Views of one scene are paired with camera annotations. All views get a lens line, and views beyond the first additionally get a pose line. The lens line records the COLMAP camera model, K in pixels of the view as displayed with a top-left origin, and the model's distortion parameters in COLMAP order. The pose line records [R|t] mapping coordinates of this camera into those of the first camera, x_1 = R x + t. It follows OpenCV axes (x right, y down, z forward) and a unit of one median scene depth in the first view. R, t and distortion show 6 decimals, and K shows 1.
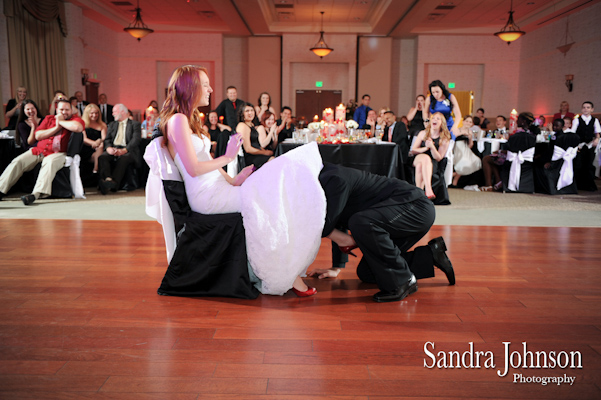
lens RADIAL K [[579.8, 0, 295.1], [0, 579.8, 200.4], [0, 0, 1]] dist [0.012711, 0.000000]
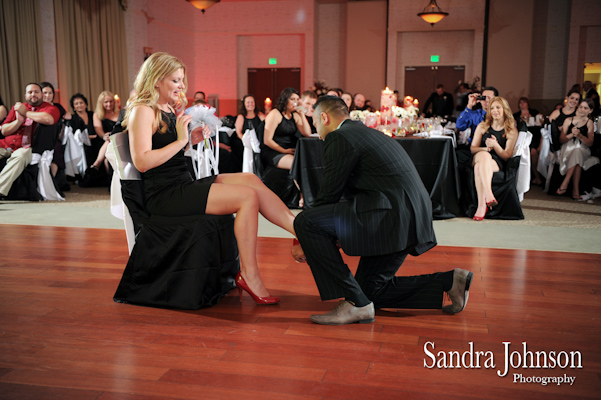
lens RADIAL K [[709.7, 0, 301.2], [0, 709.7, 202.8], [0, 0, 1]] dist [0.083471, 0.000000]
pose [[0.974290, 0.023015, -0.224119, 0.106021], [-0.022665, 0.999735, 0.004133, -0.006106], [0.224154, 0.001053, 0.974553, 0.020099]]
